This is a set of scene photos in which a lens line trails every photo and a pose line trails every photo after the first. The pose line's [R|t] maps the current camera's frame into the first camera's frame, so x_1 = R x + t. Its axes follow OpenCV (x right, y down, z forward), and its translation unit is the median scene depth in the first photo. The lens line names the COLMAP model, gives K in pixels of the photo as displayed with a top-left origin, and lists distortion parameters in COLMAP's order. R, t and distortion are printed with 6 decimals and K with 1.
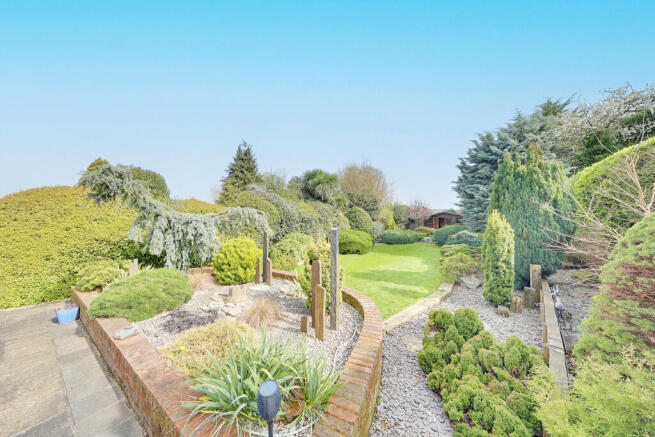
lens RADIAL K [[211.7, 0, 327.2], [0, 211.7, 218.5], [0, 0, 1]] dist [-0.001593, -0.000083]
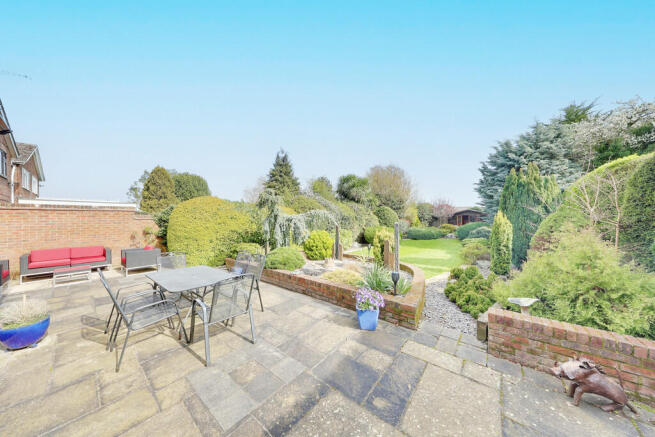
lens RADIAL K [[211.7, 0, 324.7], [0, 211.7, 218.2], [0, 0, 1]] dist [-0.001593, -0.000083]
pose [[0.995307, -0.001992, -0.096747, -0.101671], [0.002918, 0.999951, 0.009424, -0.002971], [0.096724, -0.009662, 0.995264, -0.220991]]
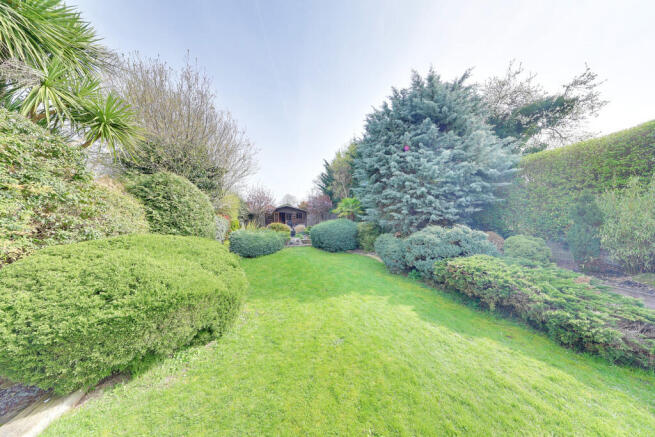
lens RADIAL K [[211.7, 0, 325.1], [0, 211.7, 217.9], [0, 0, 1]] dist [-0.001593, -0.000083]
pose [[0.679331, -0.005099, 0.733814, 0.073639], [0.001265, 0.999983, 0.005778, 0.036737], [-0.733831, -0.002997, 0.679326, 0.792166]]
